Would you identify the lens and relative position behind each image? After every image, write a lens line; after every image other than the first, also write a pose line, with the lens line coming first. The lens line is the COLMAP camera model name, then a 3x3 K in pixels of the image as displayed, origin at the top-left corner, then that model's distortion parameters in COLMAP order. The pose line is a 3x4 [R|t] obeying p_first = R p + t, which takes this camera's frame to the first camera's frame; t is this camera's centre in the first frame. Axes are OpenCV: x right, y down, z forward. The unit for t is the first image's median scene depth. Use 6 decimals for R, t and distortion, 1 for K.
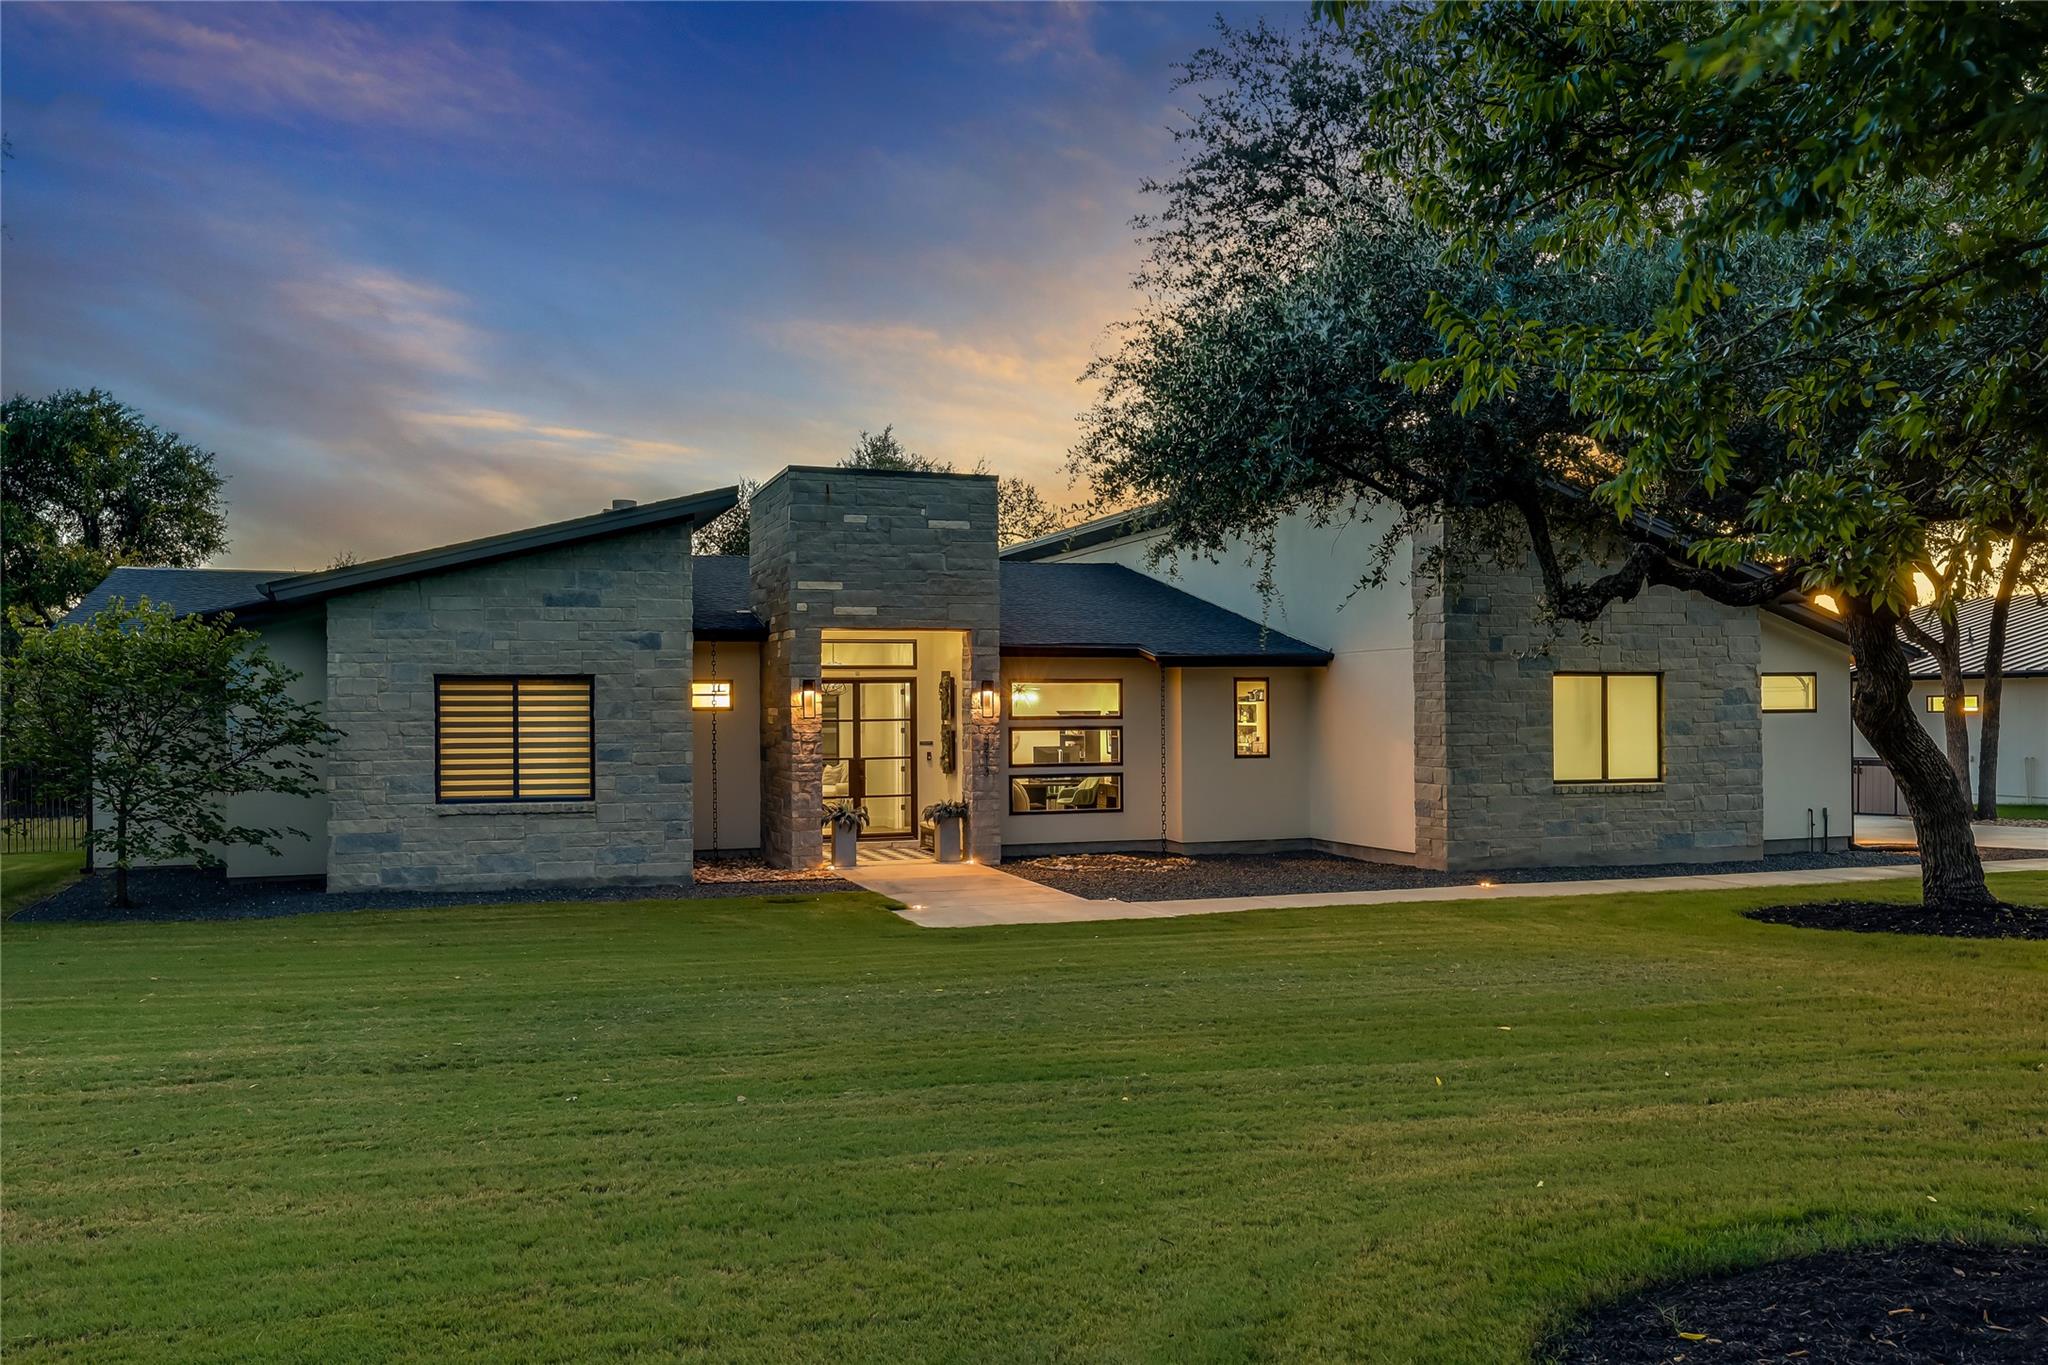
lens RADIAL K [[939.3, 0, 1024.0], [0, 939.3, 682.5], [0, 0, 1]] dist [-0.001007, -0.000005]
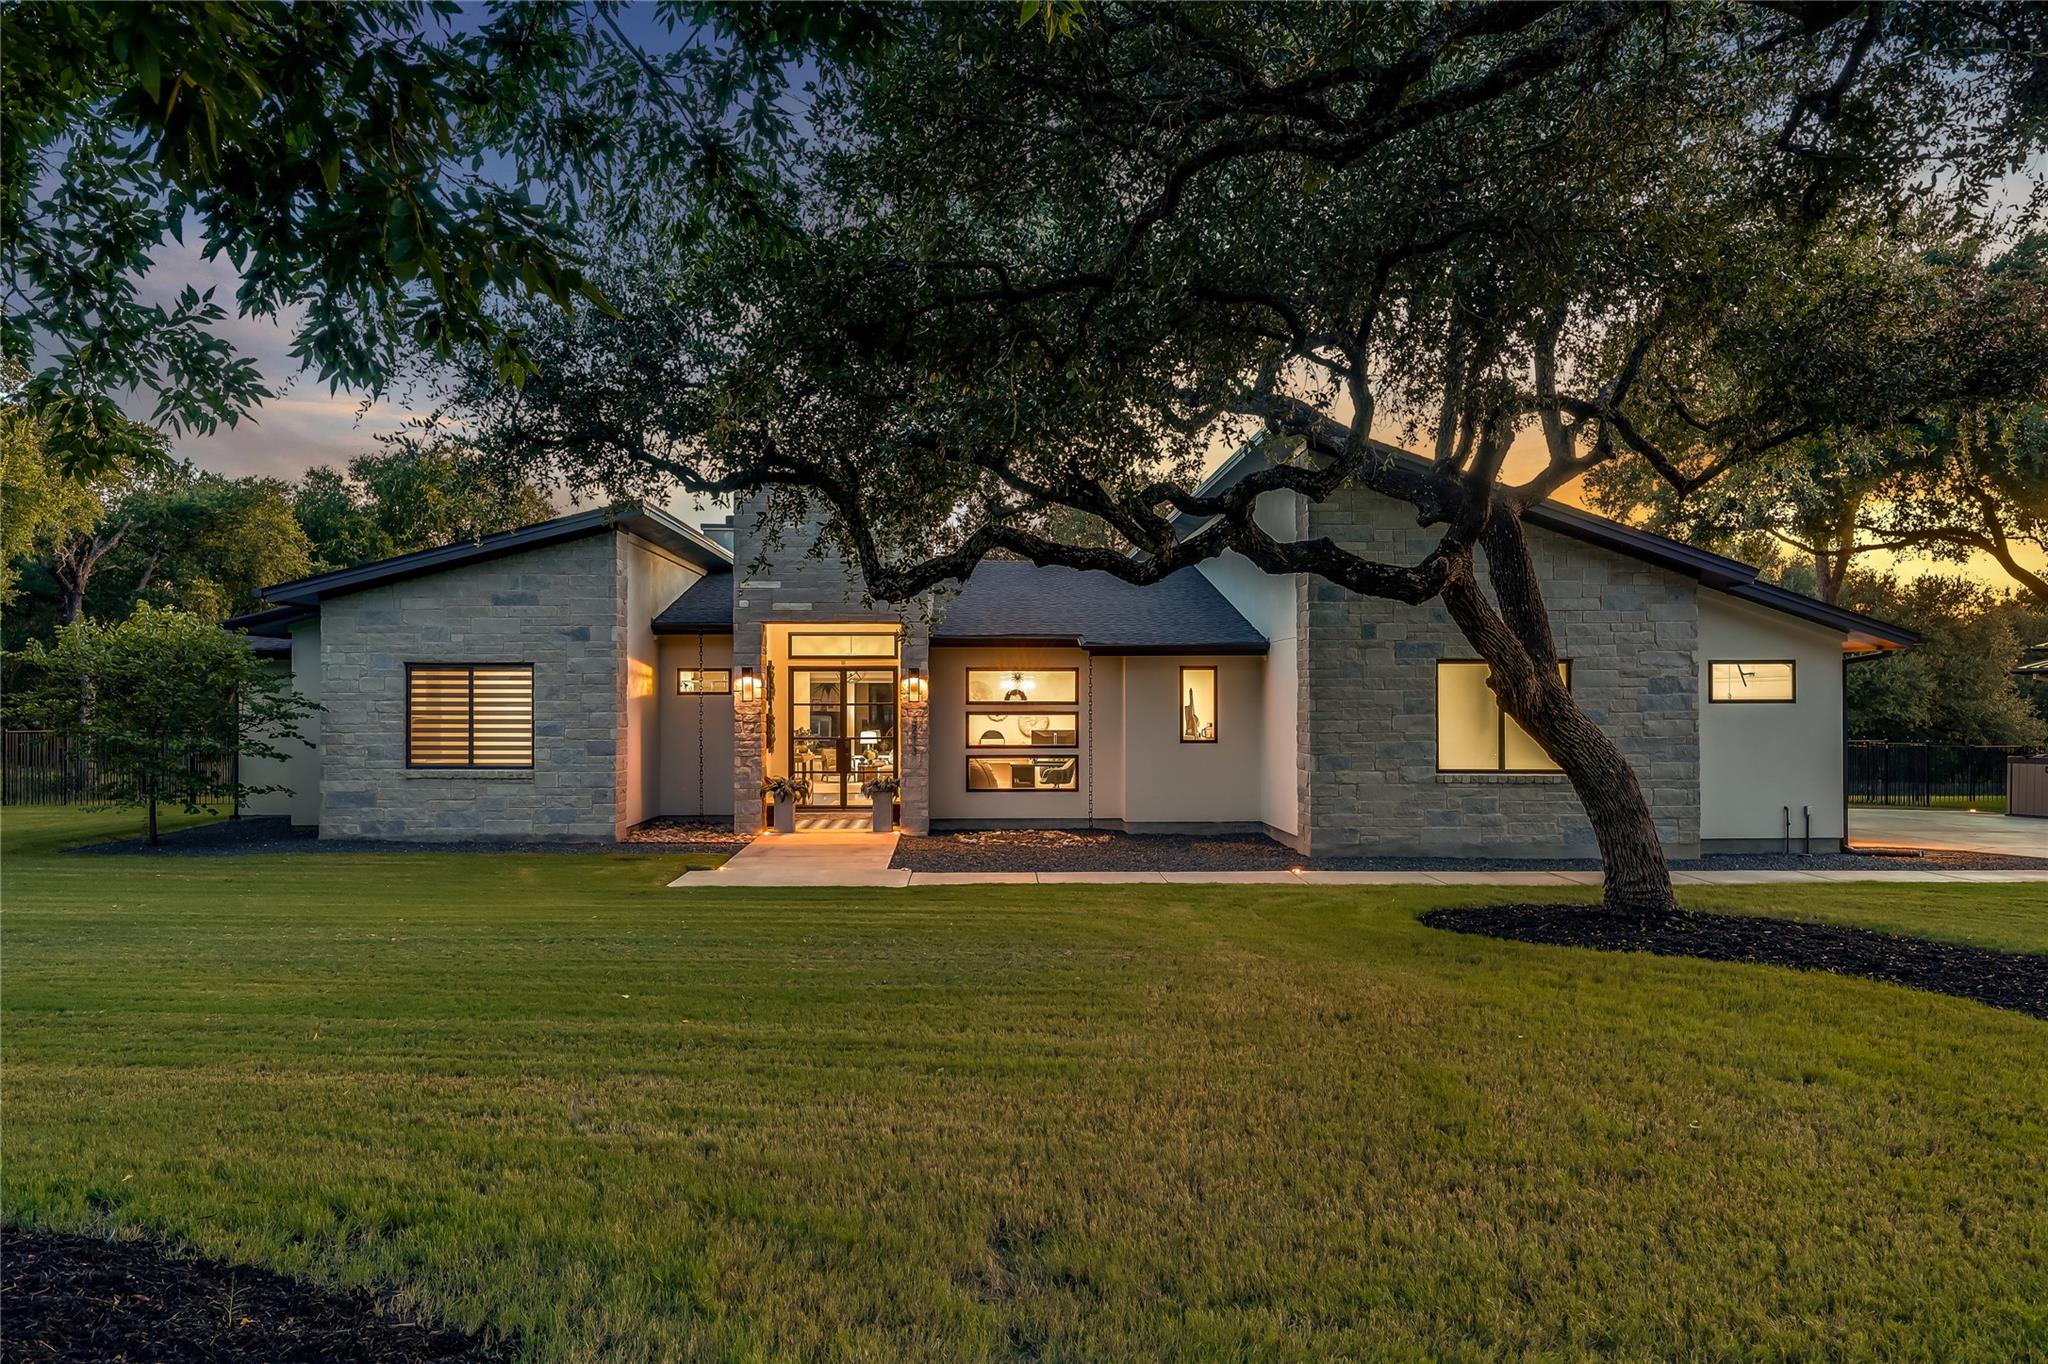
lens RADIAL K [[854.5, 0, 1024.0], [0, 854.5, 682.0], [0, 0, 1]] dist [0.004495, 0.000261]
pose [[0.984858, 0.003057, -0.173336, 0.292429], [-0.001228, 0.999942, 0.010657, 0.003277], [0.173358, -0.010283, 0.984805, 0.040542]]
